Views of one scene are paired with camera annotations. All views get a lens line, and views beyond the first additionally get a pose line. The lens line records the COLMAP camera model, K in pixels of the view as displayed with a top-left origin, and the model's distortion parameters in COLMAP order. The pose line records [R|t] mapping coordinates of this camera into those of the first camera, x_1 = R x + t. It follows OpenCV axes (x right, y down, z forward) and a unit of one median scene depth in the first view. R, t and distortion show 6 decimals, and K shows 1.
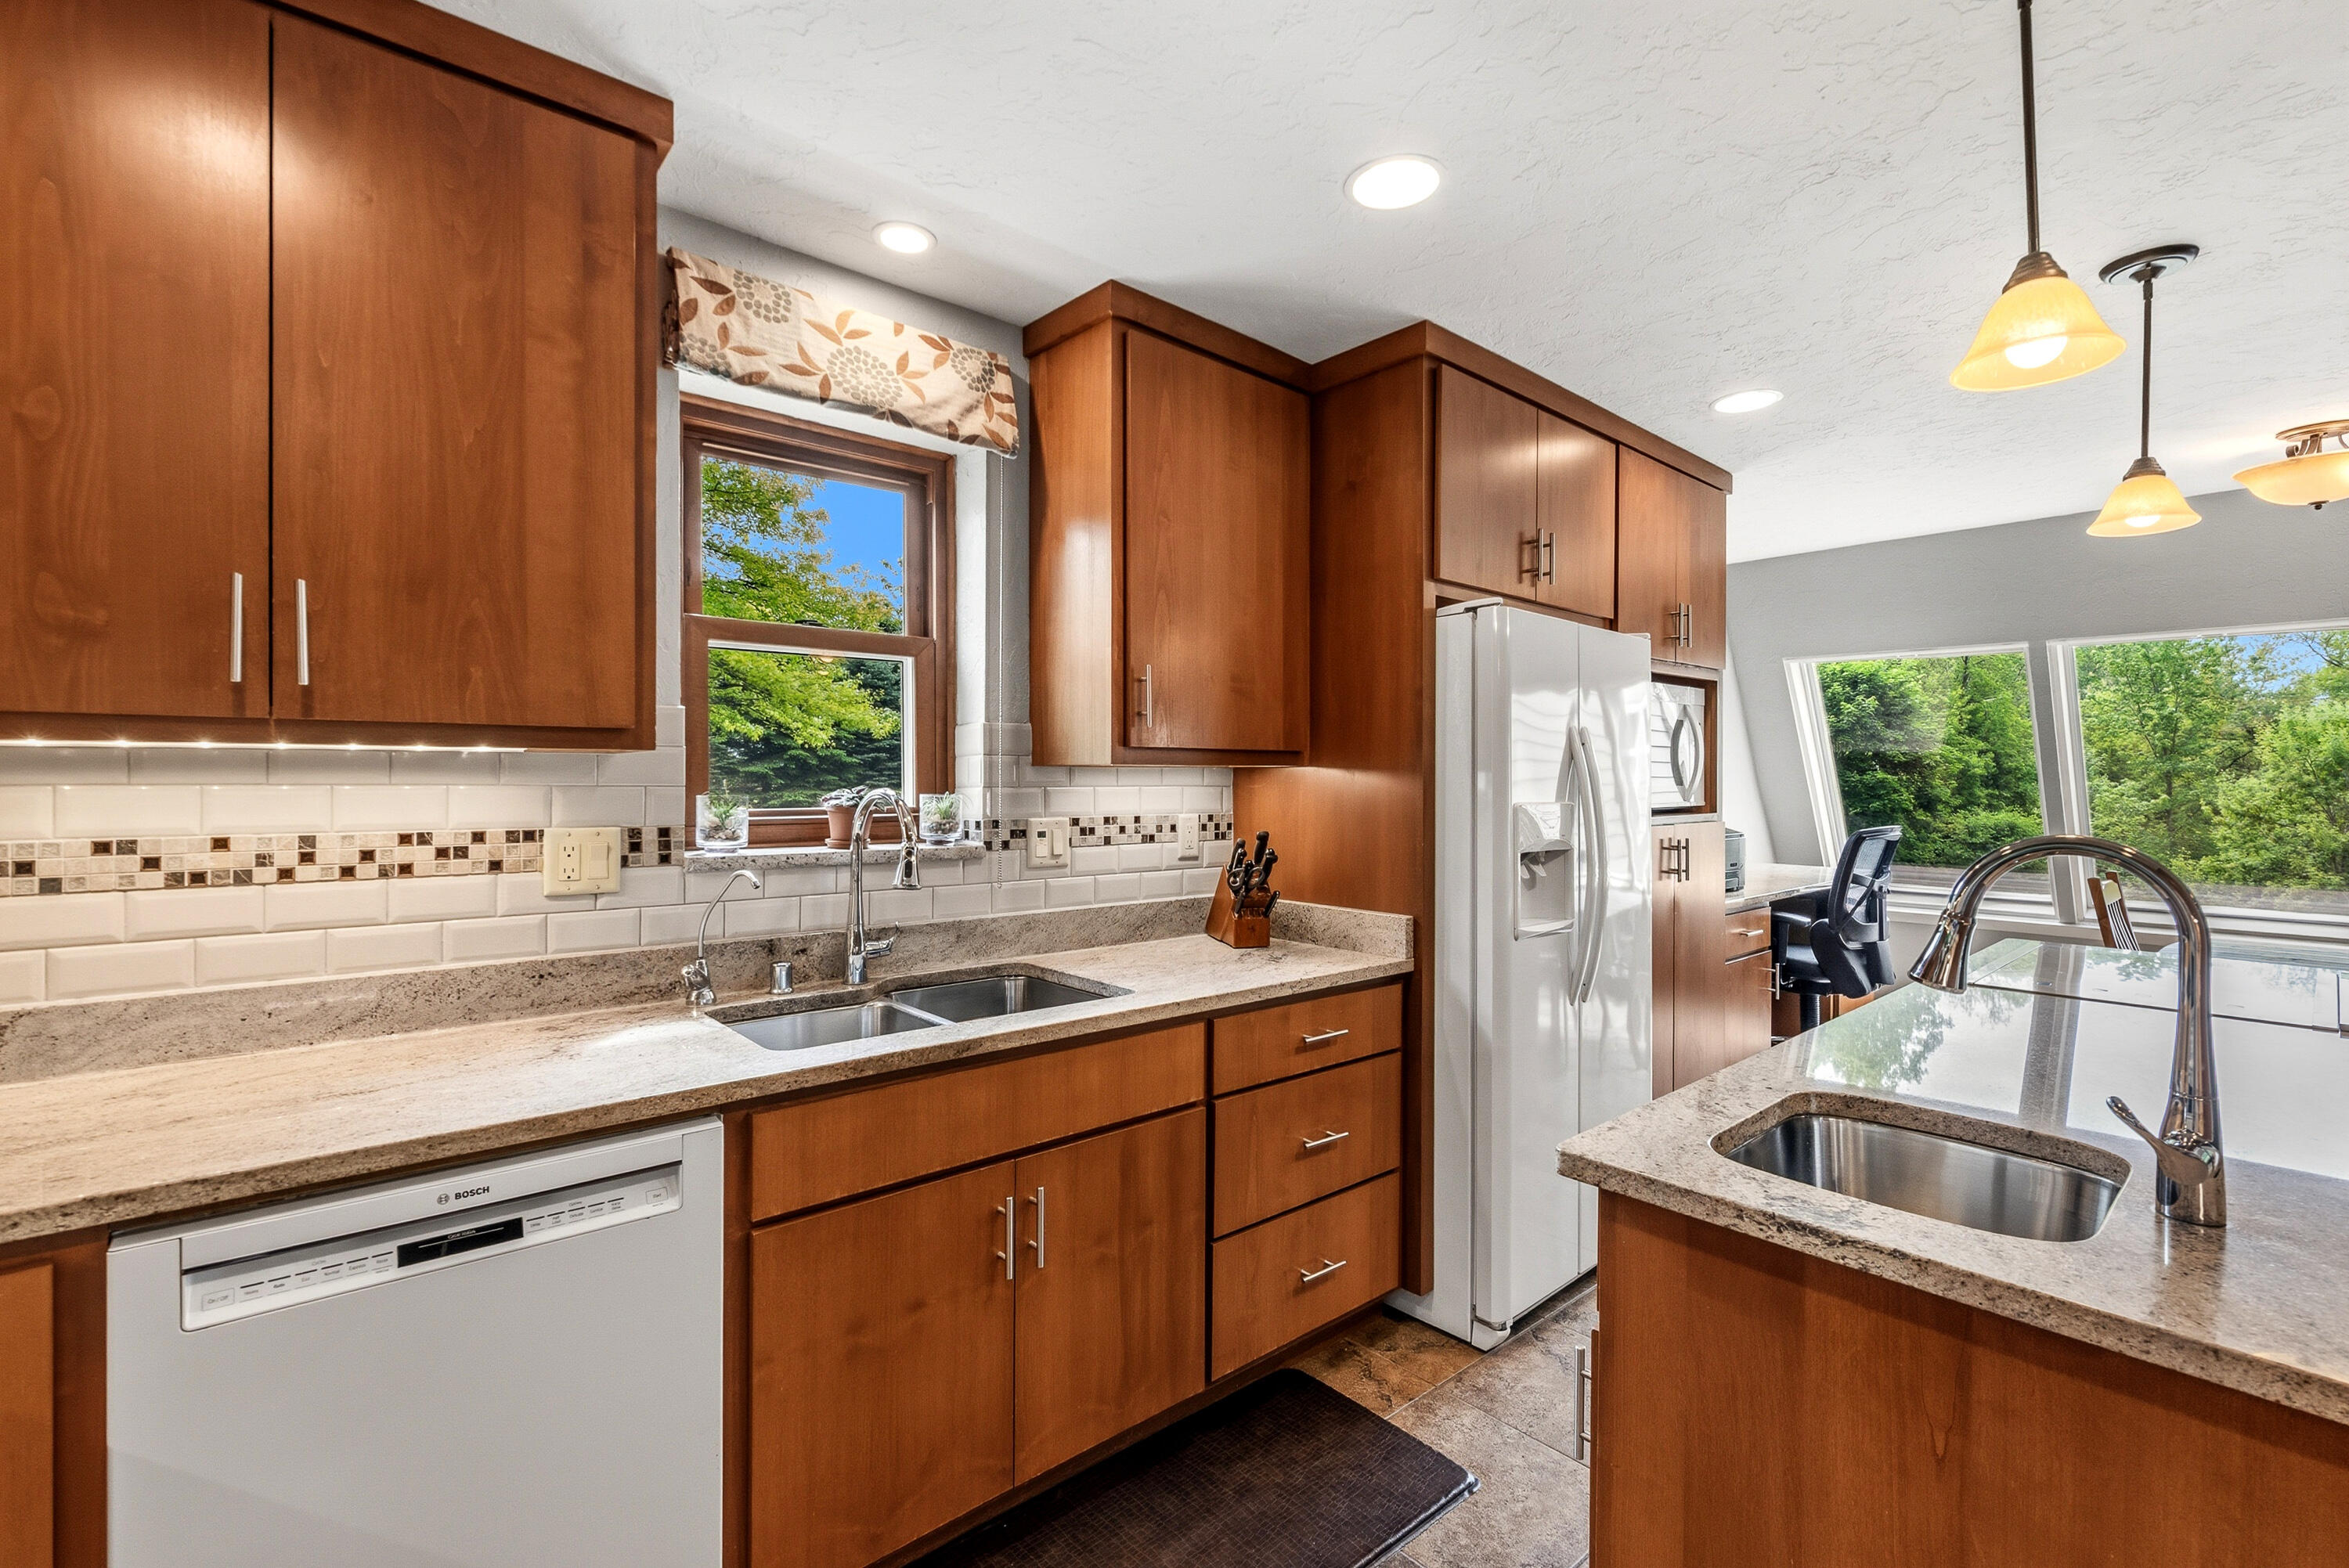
lens RADIAL K [[1027.9, 0, 1182.9], [0, 1027.9, 784.3], [0, 0, 1]] dist [-0.000510, -0.000070]
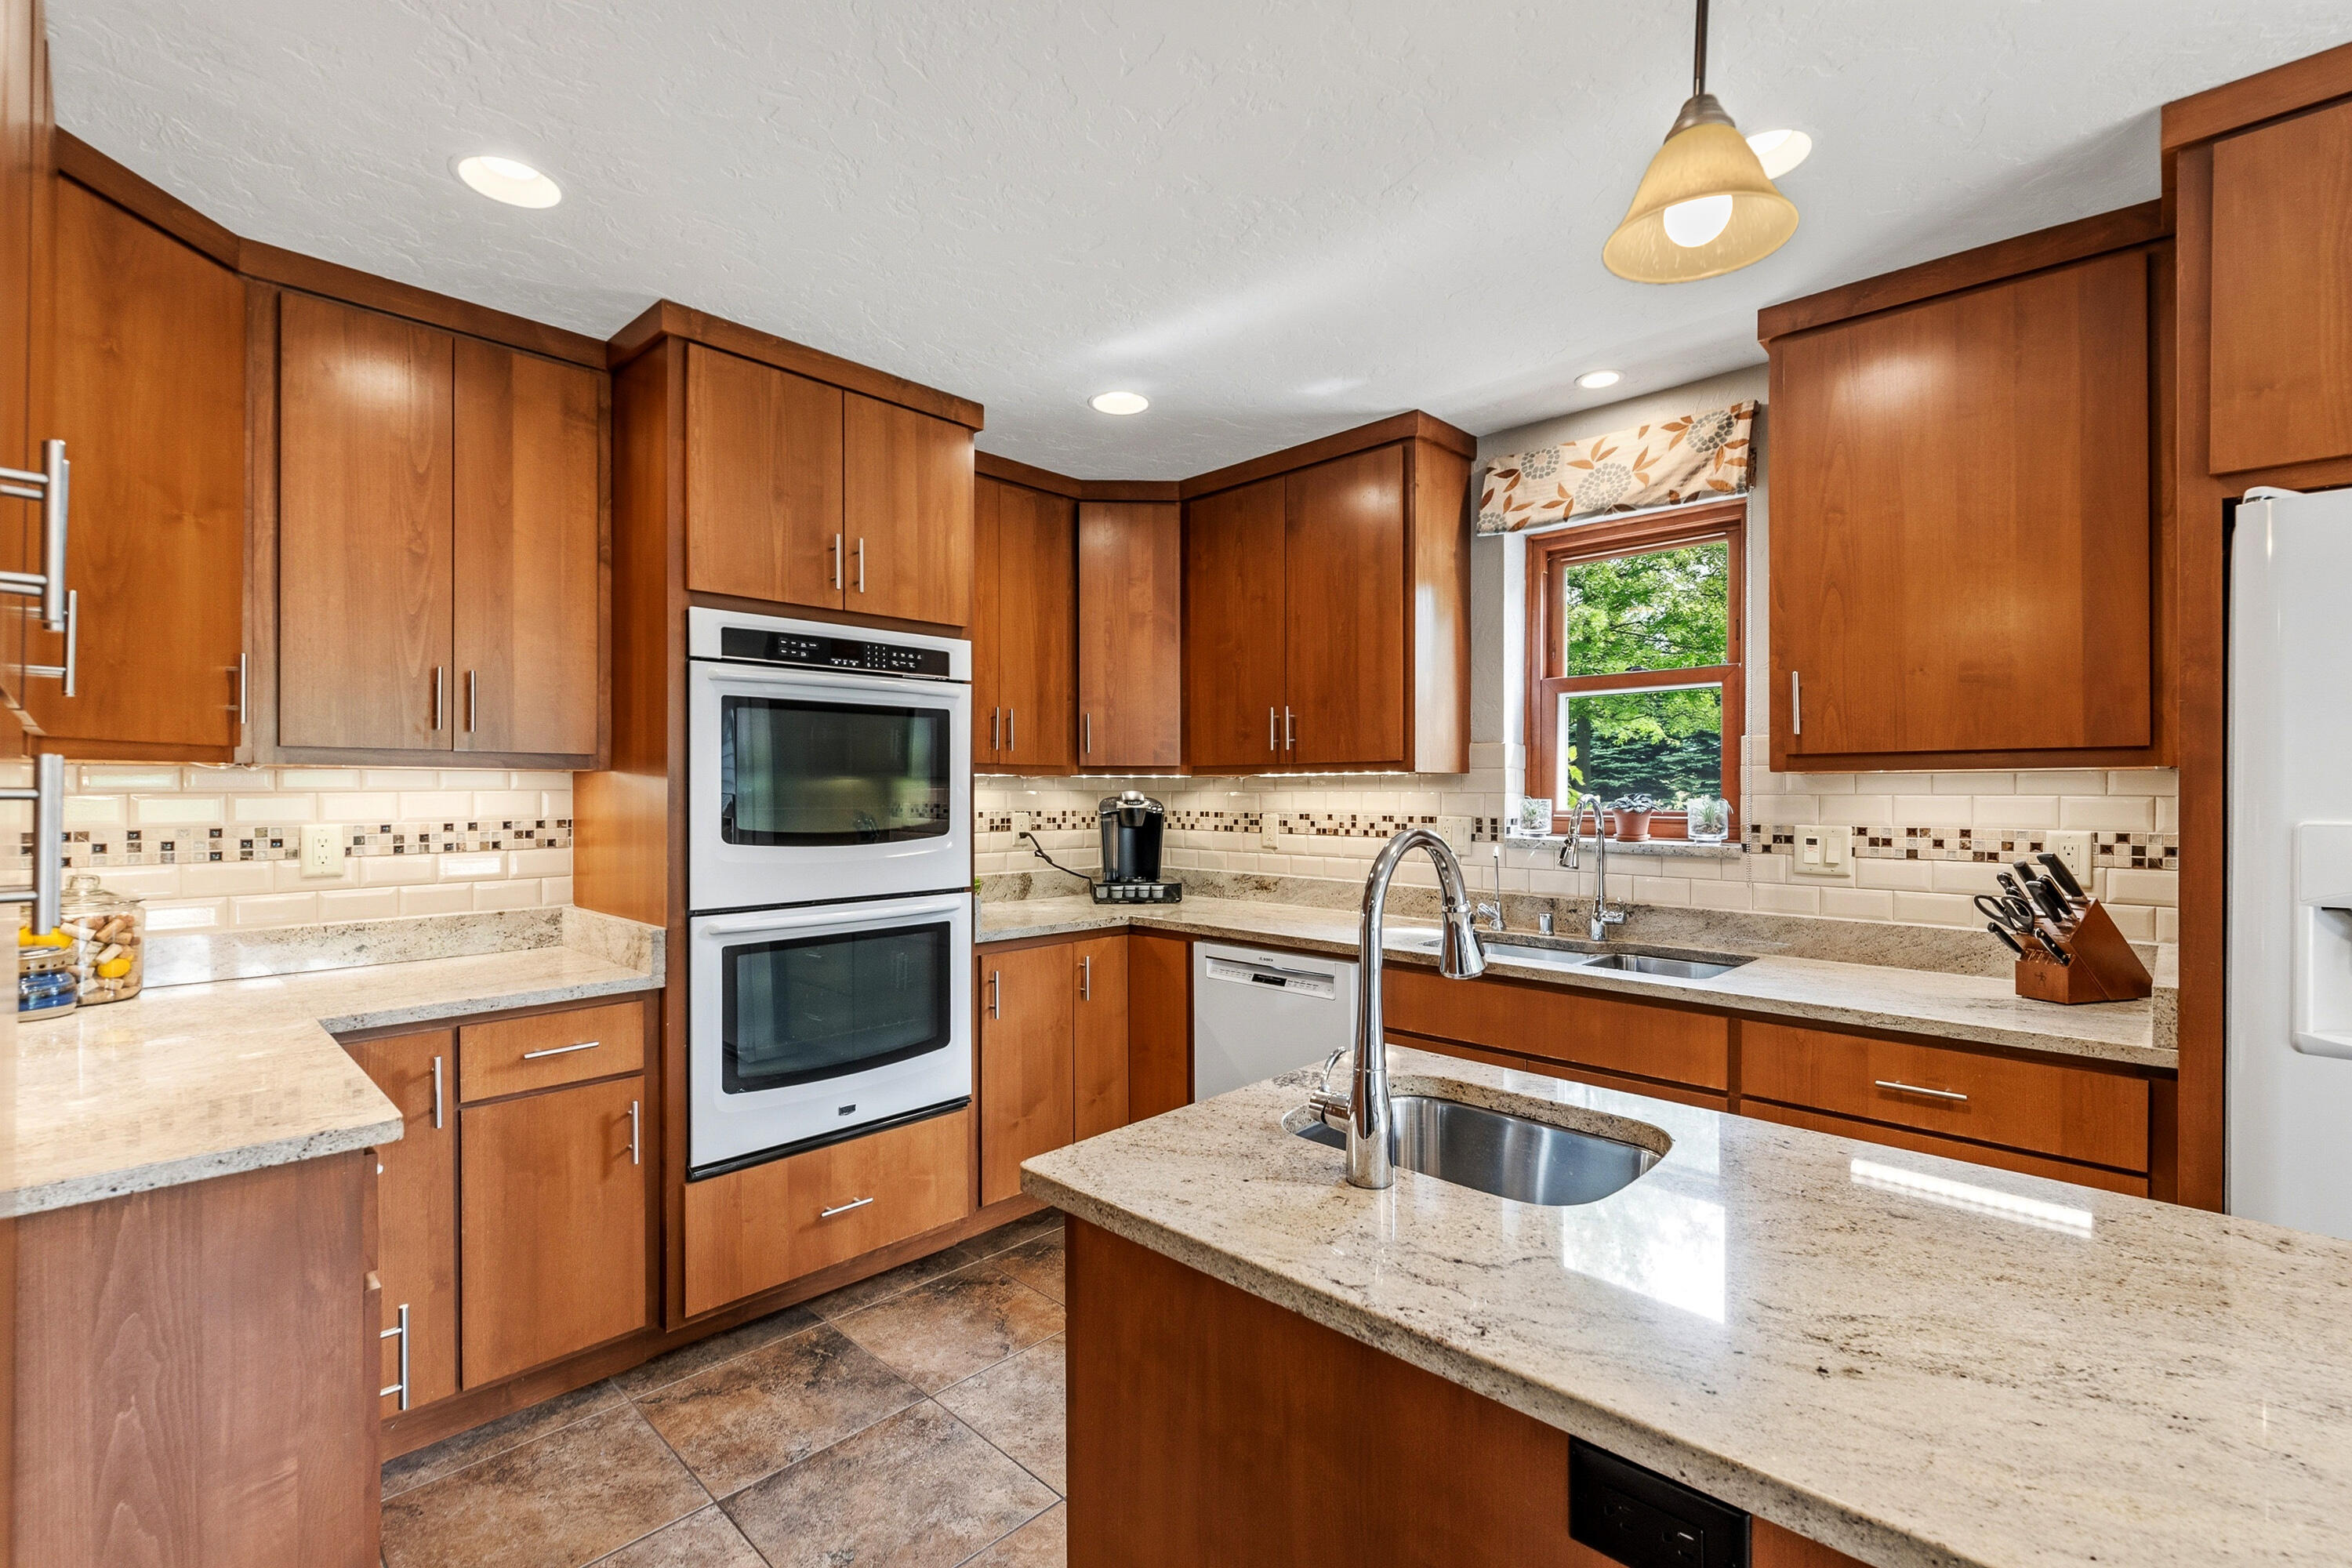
lens RADIAL K [[1029.3, 0, 1172.6], [0, 1029.3, 790.9], [0, 0, 1]] dist [-0.000510, -0.000070]
pose [[0.076634, -0.005869, -0.997042, 0.967475], [-0.008829, 0.999939, -0.006565, 0.012723], [0.997020, 0.009306, 0.076577, 0.340077]]
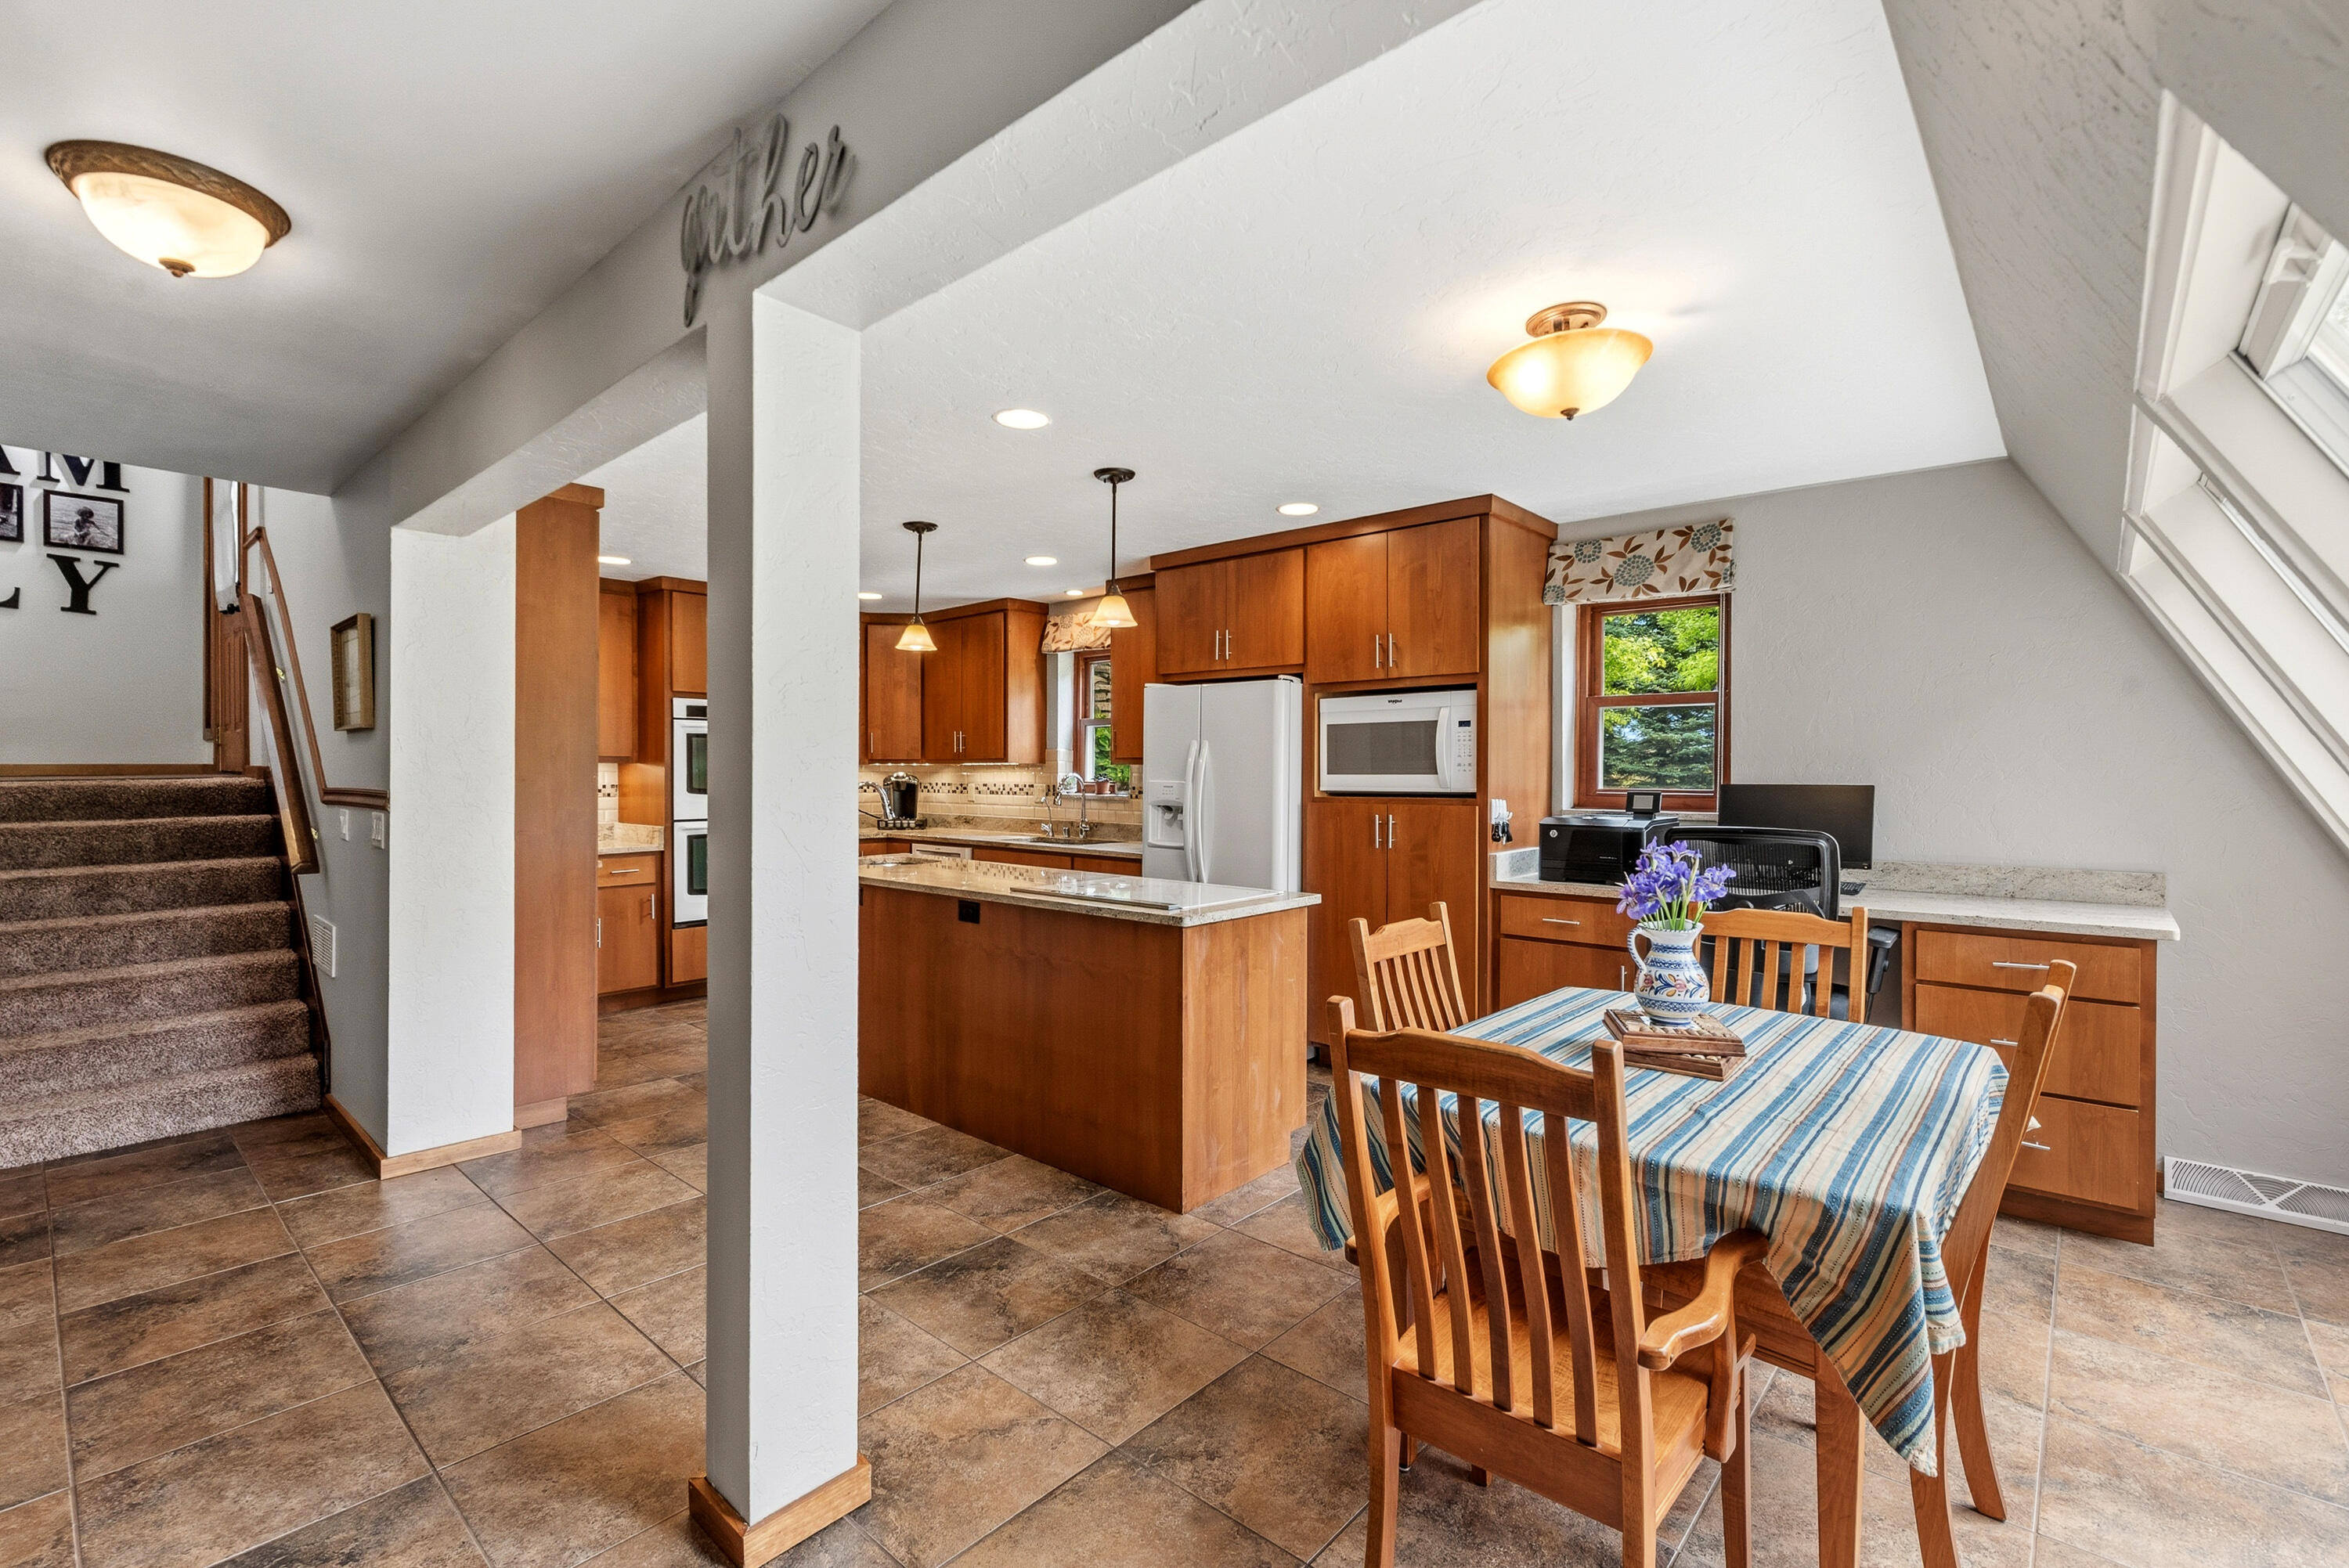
lens RADIAL K [[1027.9, 0, 1167.2], [0, 1027.9, 777.1], [0, 0, 1]] dist [-0.000510, -0.000070]
pose [[0.102087, -0.000842, -0.994775, 2.669583], [-0.008515, 0.999962, -0.001720, 0.016521], [0.994739, 0.008646, 0.102076, 0.931391]]
